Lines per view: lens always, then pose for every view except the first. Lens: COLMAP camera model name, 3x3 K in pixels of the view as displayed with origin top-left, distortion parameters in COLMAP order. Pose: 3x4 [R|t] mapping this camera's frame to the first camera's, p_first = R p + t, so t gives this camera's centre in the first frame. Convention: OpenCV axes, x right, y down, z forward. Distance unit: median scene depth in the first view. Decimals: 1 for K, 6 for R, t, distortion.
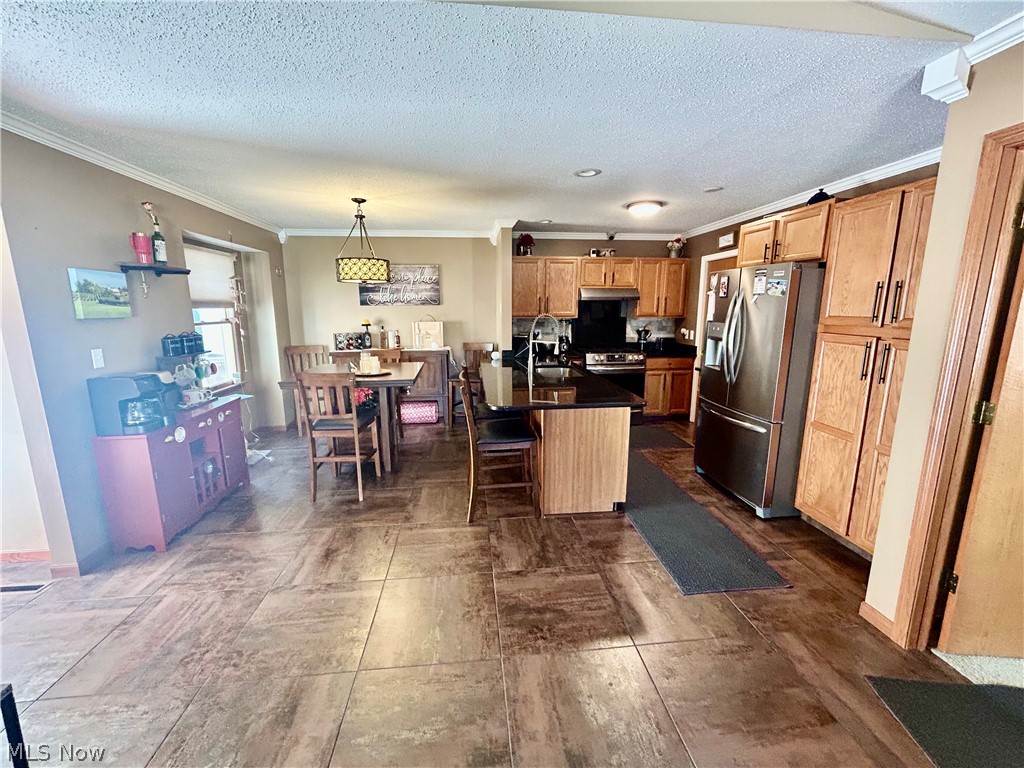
lens RADIAL K [[416.9, 0, 512.1], [0, 416.9, 382.5], [0, 0, 1]] dist [-0.001178, 0.001117]
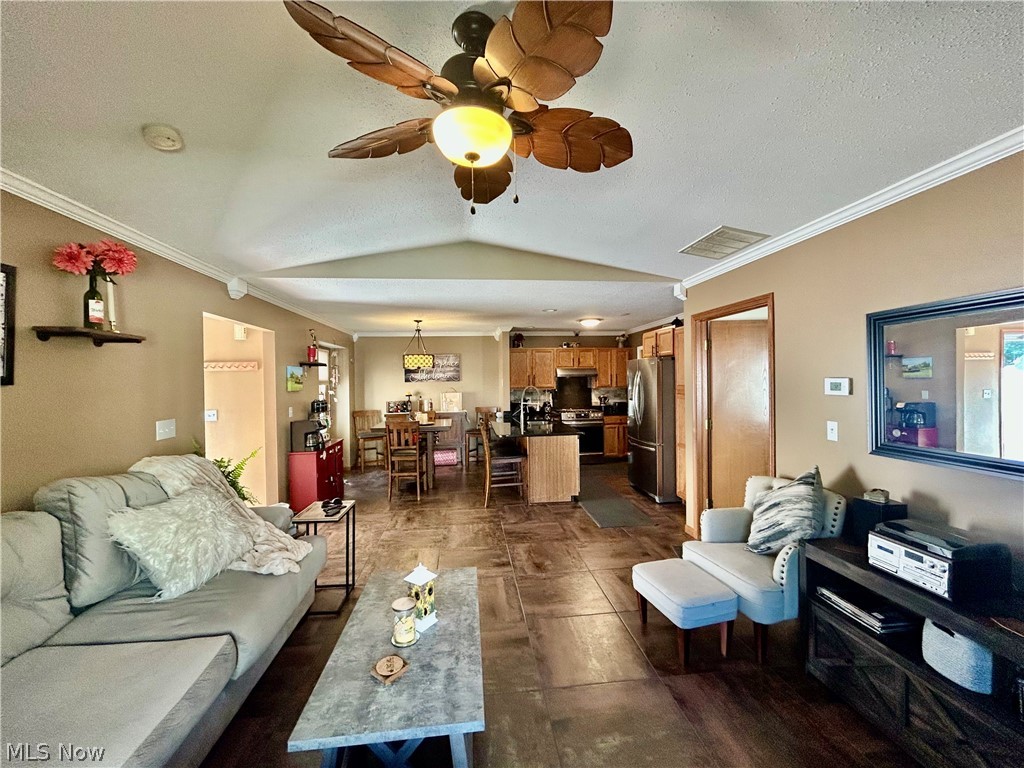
lens RADIAL K [[416.9, 0, 512.1], [0, 416.9, 382.5], [0, 0, 1]] dist [-0.001178, 0.001117]
pose [[0.999914, -0.012566, 0.003749, 0.002791], [0.013029, 0.984441, -0.175234, 0.102985], [-0.001489, 0.175268, 0.984520, -0.588062]]
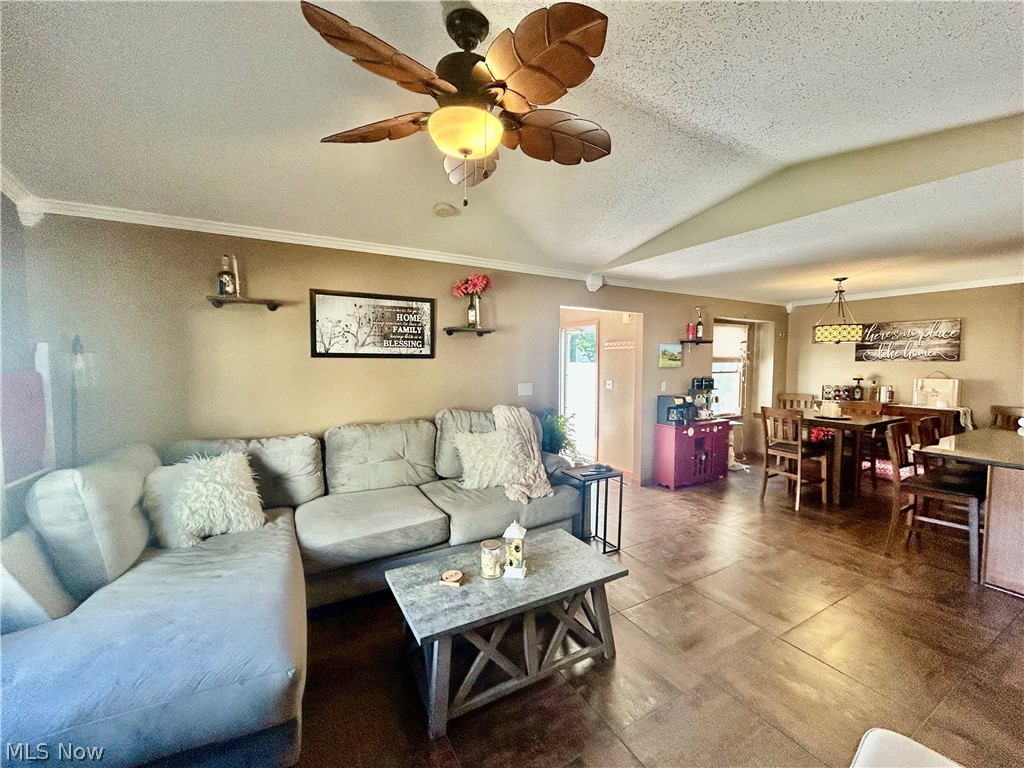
lens RADIAL K [[416.9, 0, 512.1], [0, 416.9, 382.5], [0, 0, 1]] dist [-0.001178, 0.001117]
pose [[0.400420, 0.054526, -0.914708, 0.383876], [-0.168933, 0.985510, -0.015205, 0.052649], [0.900625, 0.160613, 0.403829, -0.331109]]
